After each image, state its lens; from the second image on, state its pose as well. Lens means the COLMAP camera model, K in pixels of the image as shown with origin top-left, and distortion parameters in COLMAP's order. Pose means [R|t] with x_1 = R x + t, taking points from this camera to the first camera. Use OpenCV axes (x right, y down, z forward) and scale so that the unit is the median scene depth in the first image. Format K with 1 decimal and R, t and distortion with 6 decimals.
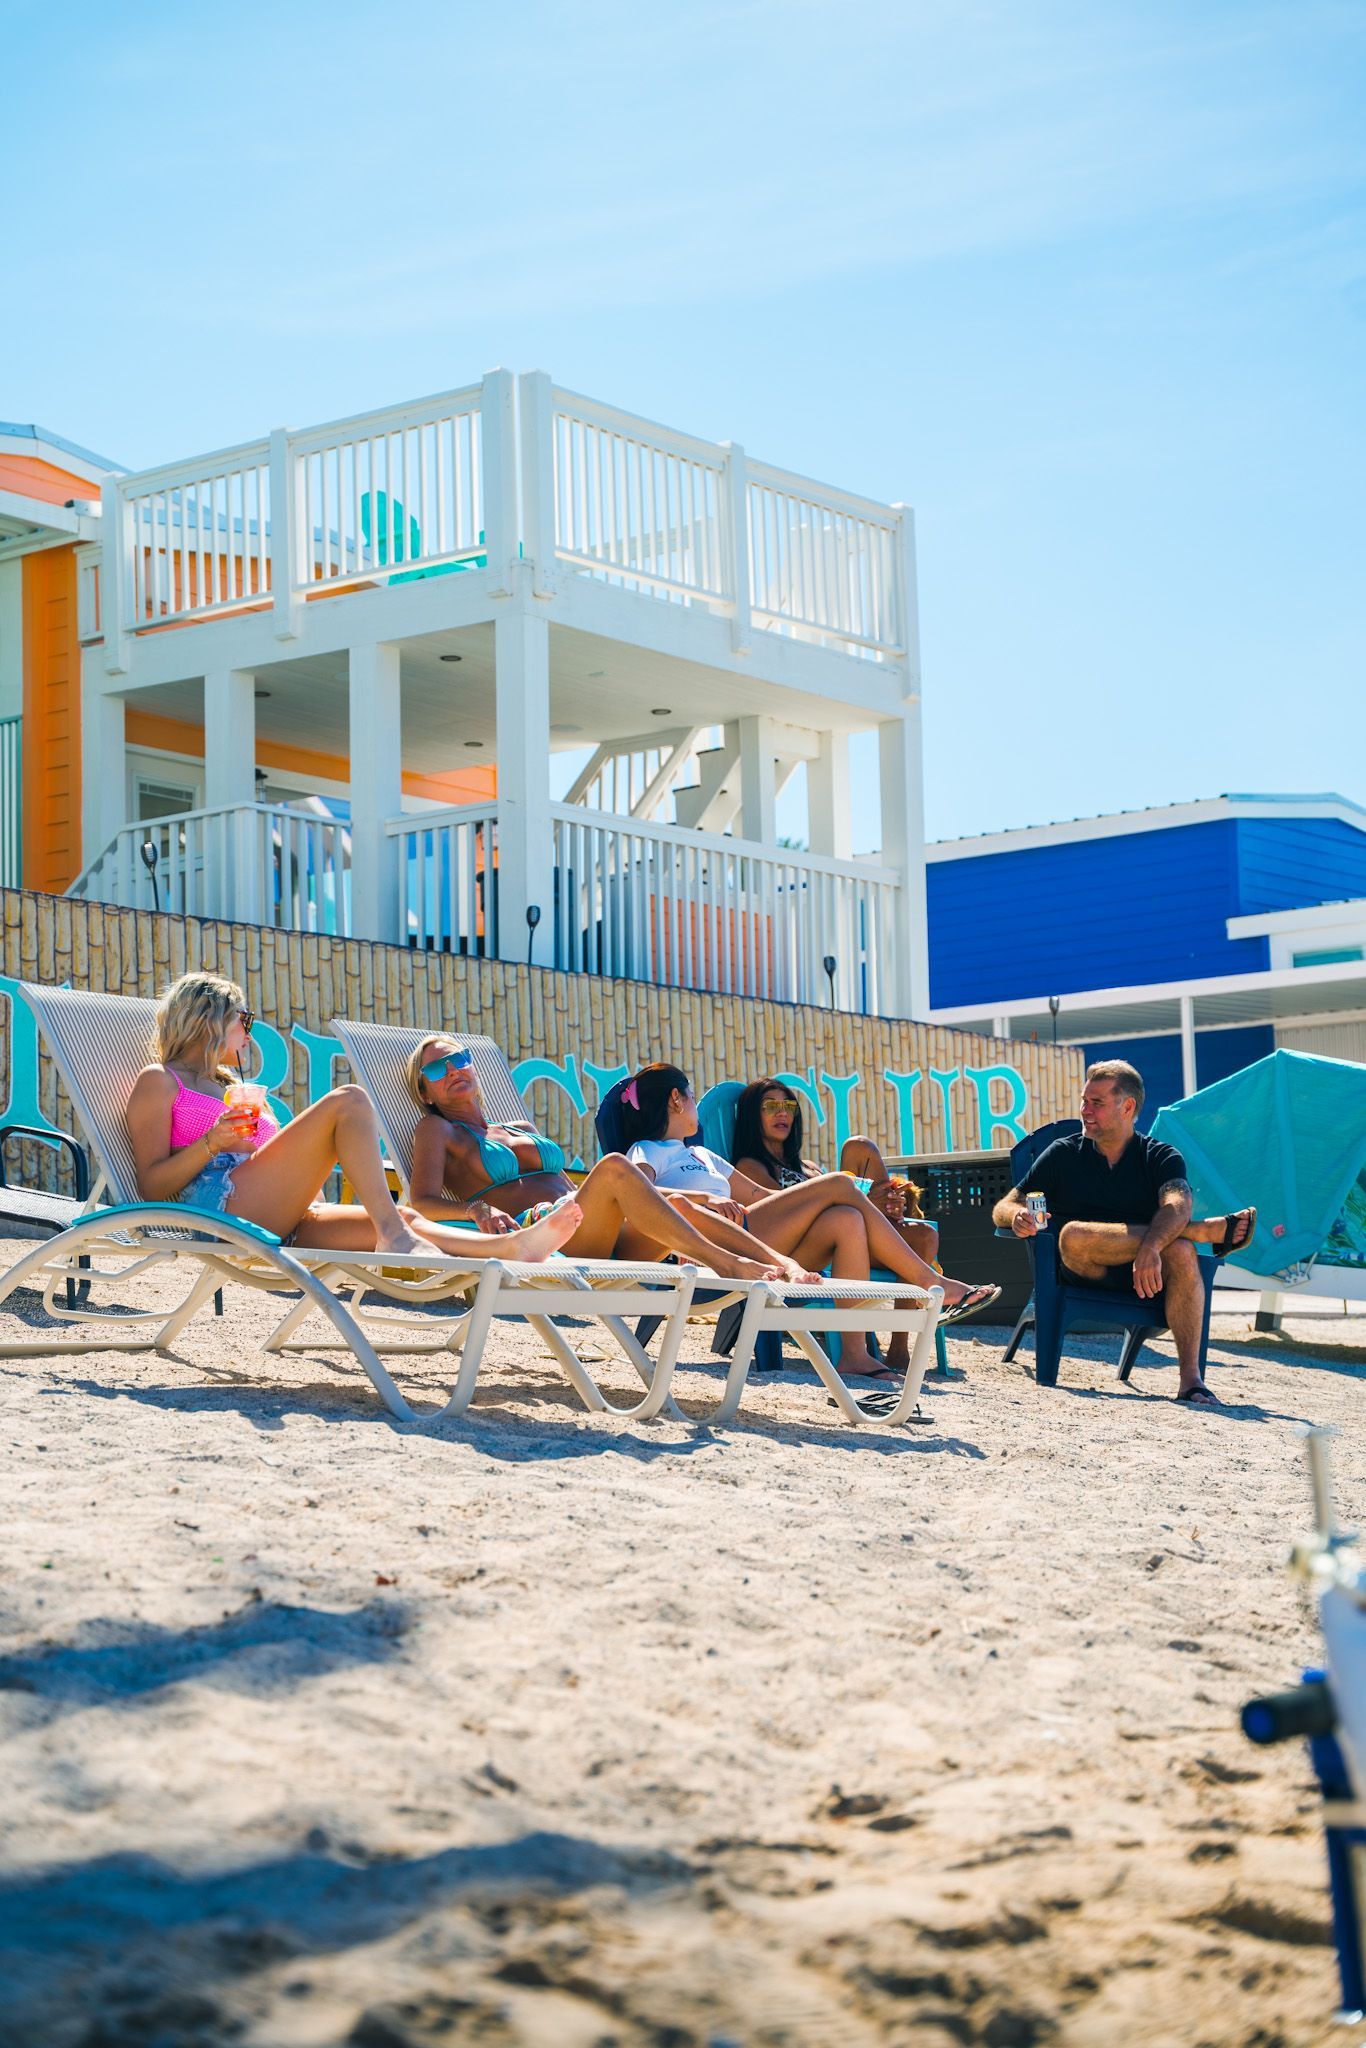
lens RADIAL K [[3186.5, 0, 683.0], [0, 3186.5, 1024.0], [0, 0, 1]] dist [0.076900, 0.050650]
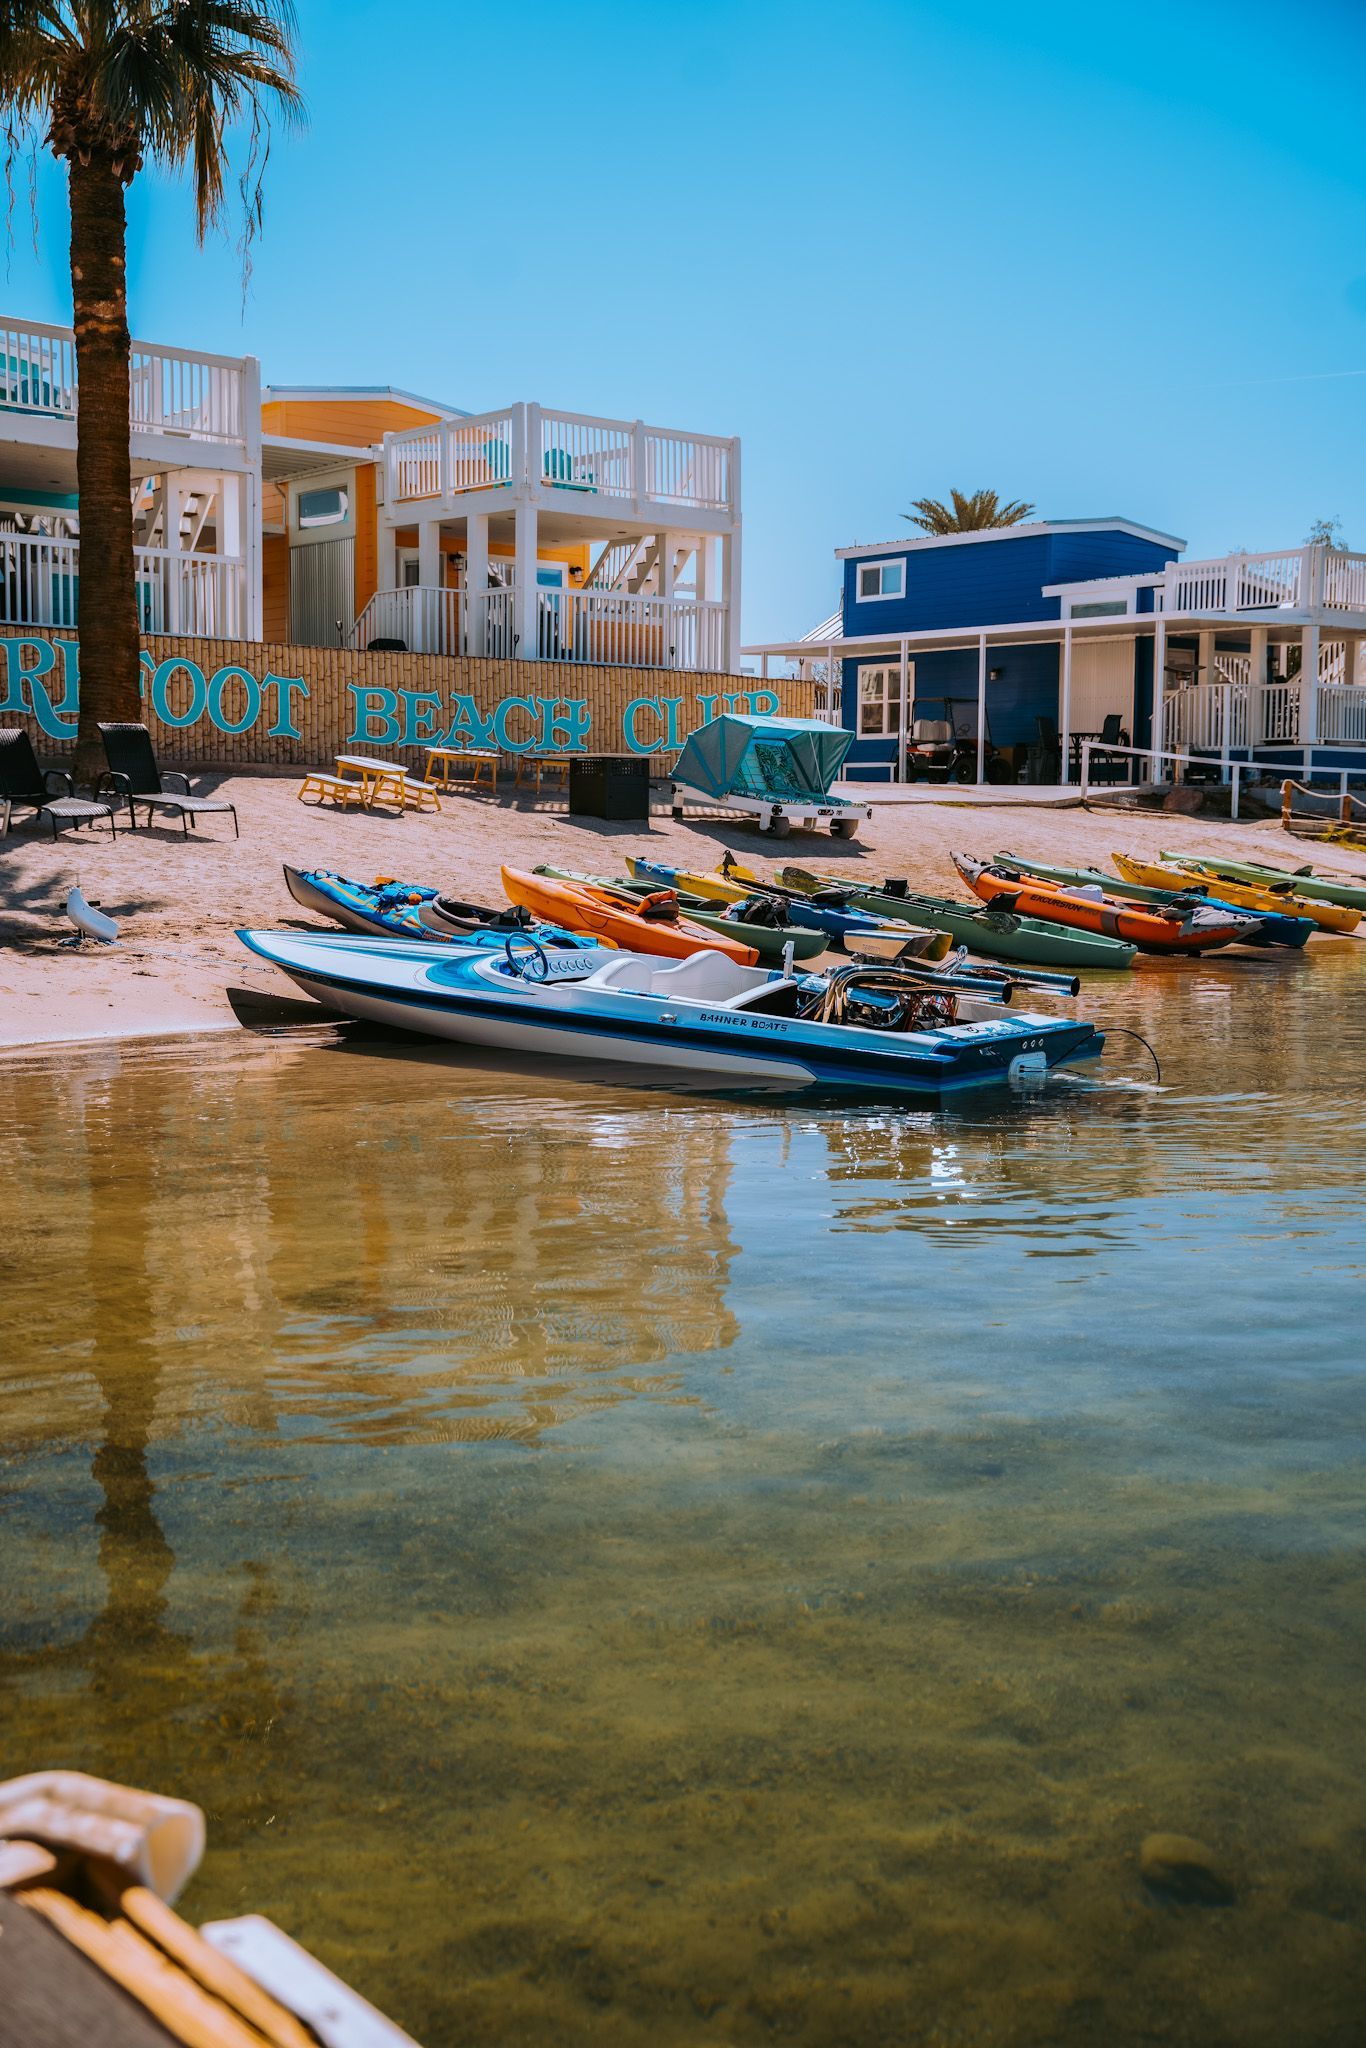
lens RADIAL K [[2158.4, 0, 683.0], [0, 2158.4, 1024.0], [0, 0, 1]] dist [-0.043880, 0.177356]
pose [[0.977151, 0.052638, -0.205926, 0.381941], [-0.006534, 0.975830, 0.218434, -0.093472], [0.212447, -0.212098, 0.953877, -0.556951]]
